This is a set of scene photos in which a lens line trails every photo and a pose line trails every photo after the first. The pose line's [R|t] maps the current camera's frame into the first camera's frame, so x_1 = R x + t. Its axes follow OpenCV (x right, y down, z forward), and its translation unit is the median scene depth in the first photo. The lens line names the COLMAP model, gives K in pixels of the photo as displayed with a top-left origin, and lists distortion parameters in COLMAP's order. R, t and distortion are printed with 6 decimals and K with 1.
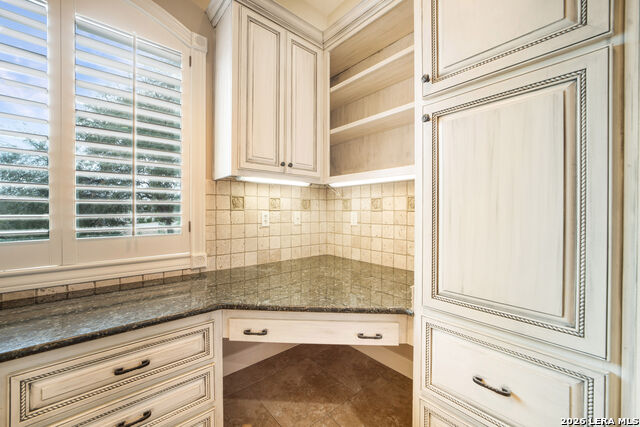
lens RADIAL K [[253.4, 0, 323.3], [0, 253.4, 212.8], [0, 0, 1]] dist [-0.002936, 0.000345]
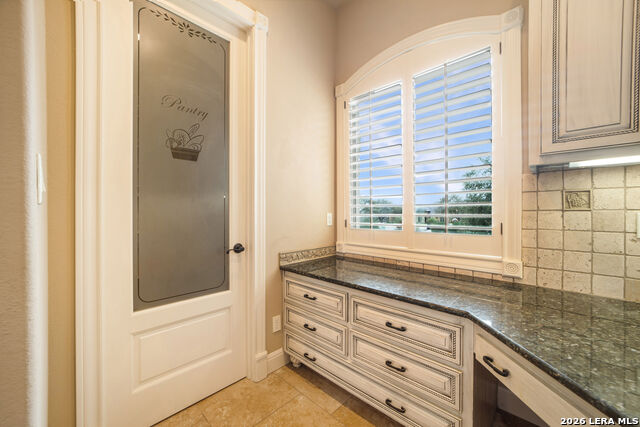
lens RADIAL K [[253.4, 0, 323.7], [0, 253.4, 213.1], [0, 0, 1]] dist [-0.002936, 0.000345]
pose [[0.102023, 0.003552, -0.994776, 0.372767], [-0.004493, 0.999985, 0.003110, -0.003133], [0.994772, 0.004153, 0.102037, 0.312337]]
